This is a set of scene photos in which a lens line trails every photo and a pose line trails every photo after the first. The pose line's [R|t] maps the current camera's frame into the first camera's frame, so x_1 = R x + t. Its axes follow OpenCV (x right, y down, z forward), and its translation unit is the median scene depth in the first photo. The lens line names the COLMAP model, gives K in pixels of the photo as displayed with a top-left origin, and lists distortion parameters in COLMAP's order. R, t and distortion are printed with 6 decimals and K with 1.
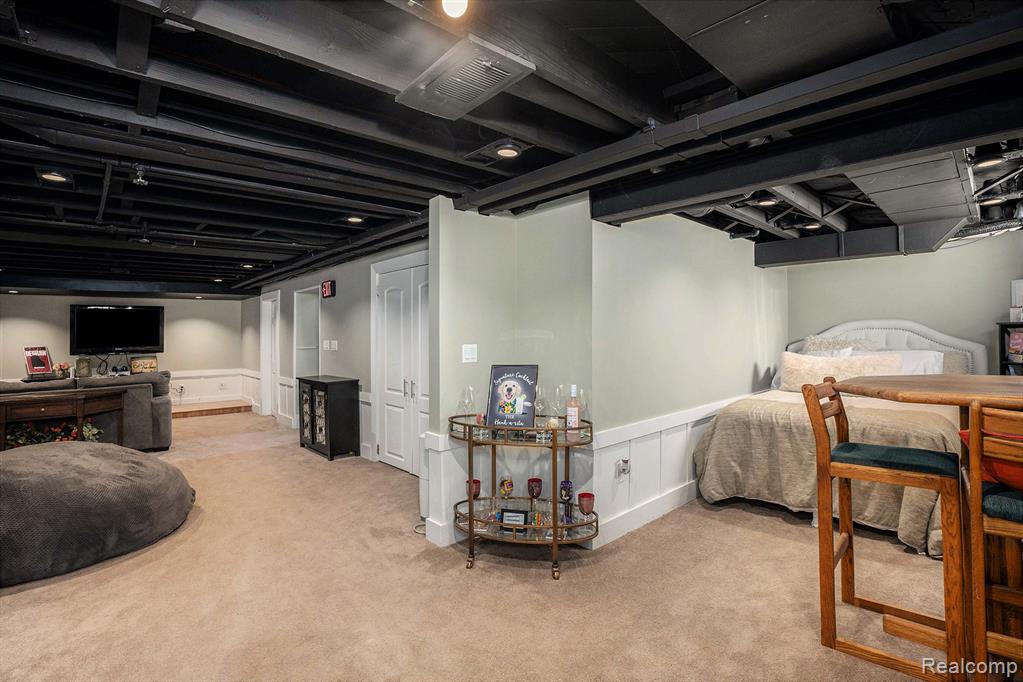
lens RADIAL K [[477.6, 0, 494.4], [0, 477.6, 318.1], [0, 0, 1]] dist [-0.077591, 0.022684]
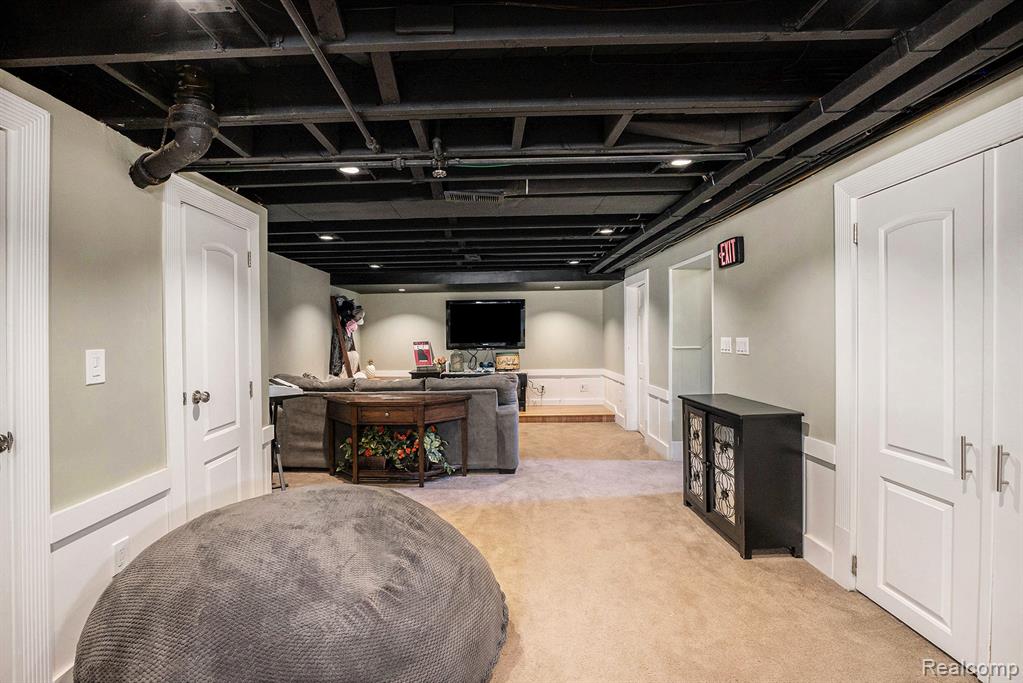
lens RADIAL K [[476.5, 0, 511.5], [0, 476.5, 341.5], [0, 0, 1]] dist [-0.052132, 0.000337]
pose [[0.769372, 0.015992, -0.638600, -0.170039], [0.020526, 0.998552, 0.049735, 0.015935], [0.638471, -0.051372, 0.767930, 0.333688]]
